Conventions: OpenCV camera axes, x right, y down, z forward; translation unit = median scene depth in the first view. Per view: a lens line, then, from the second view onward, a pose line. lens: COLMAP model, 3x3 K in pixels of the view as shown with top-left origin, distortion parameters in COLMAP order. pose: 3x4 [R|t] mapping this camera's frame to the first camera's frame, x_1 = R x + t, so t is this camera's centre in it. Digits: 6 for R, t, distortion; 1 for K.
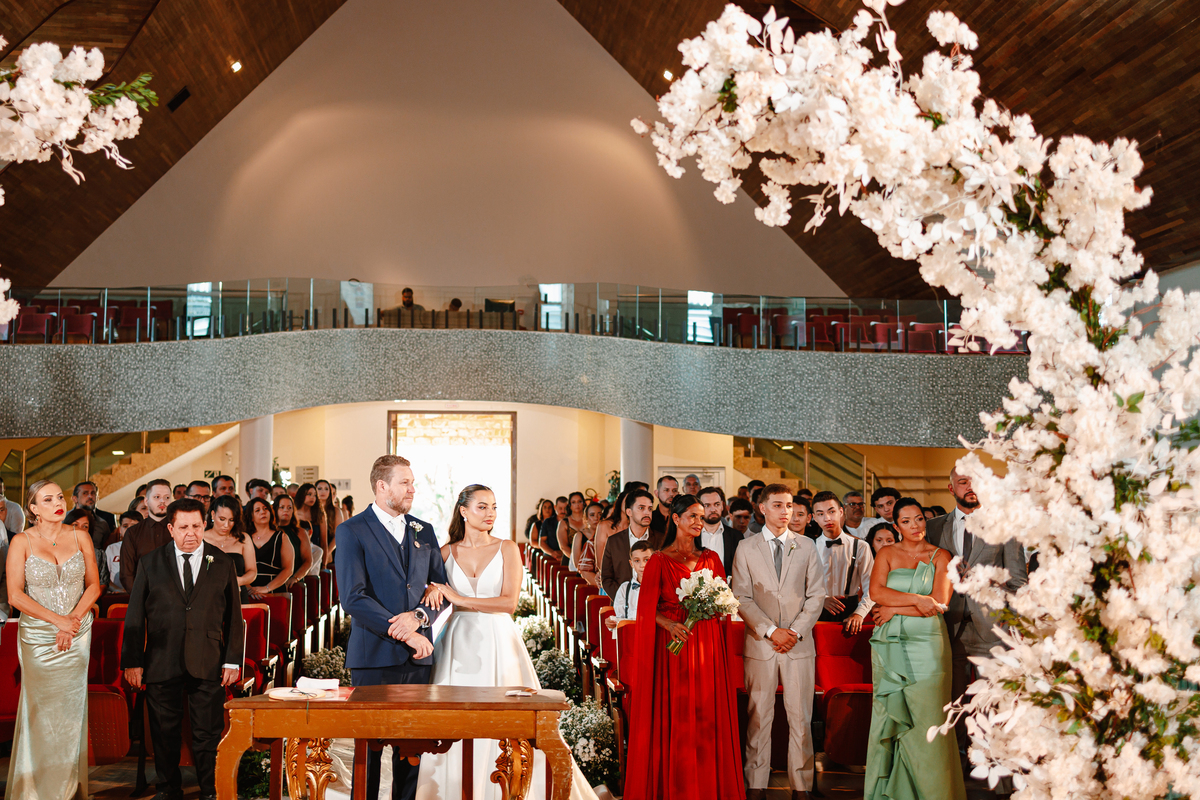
lens RADIAL K [[1238.3, 0, 511.9], [0, 1238.3, 401.9], [0, 0, 1]] dist [-0.001308, -0.002630]
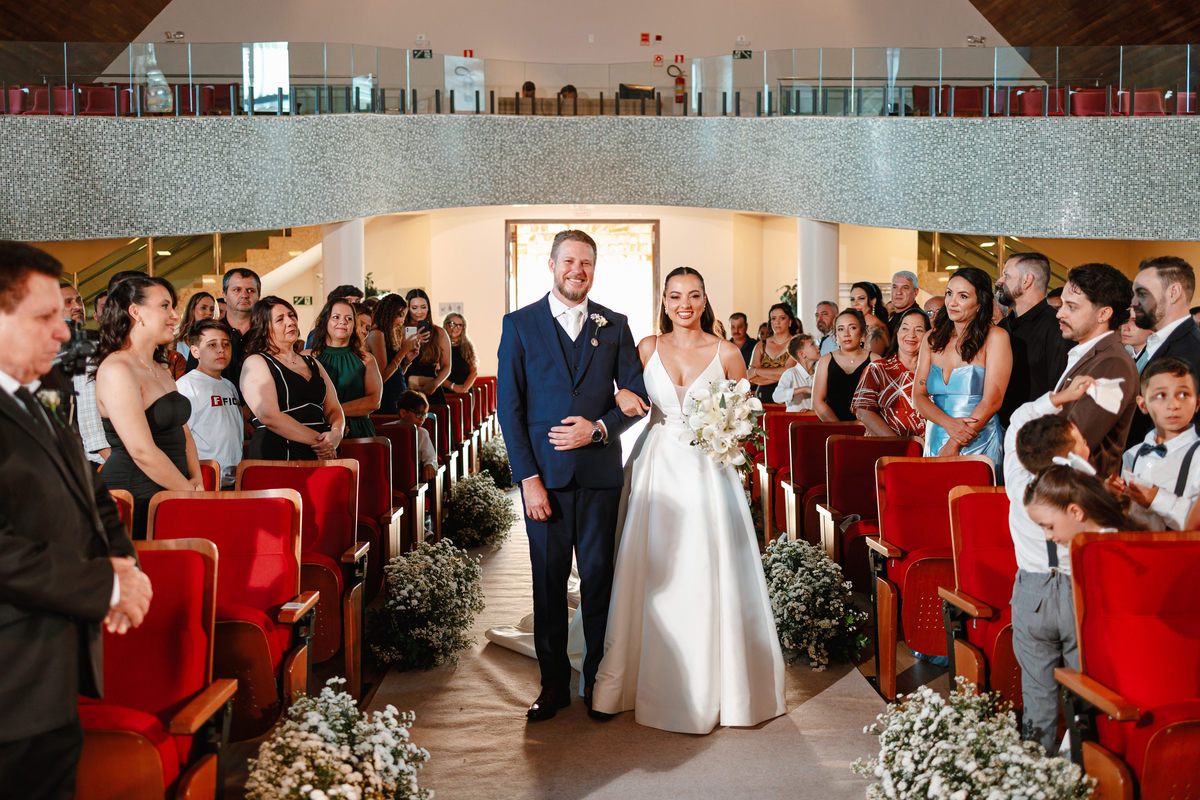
lens RADIAL K [[1224.6, 0, 600.0], [0, 1224.6, 400.0], [0, 0, 1]] dist [-0.005763, -0.002978]
pose [[0.999725, -0.010570, -0.020927, -0.023397], [0.013202, 0.991441, 0.129887, 0.023756], [0.019375, -0.130127, 0.991308, 0.190772]]
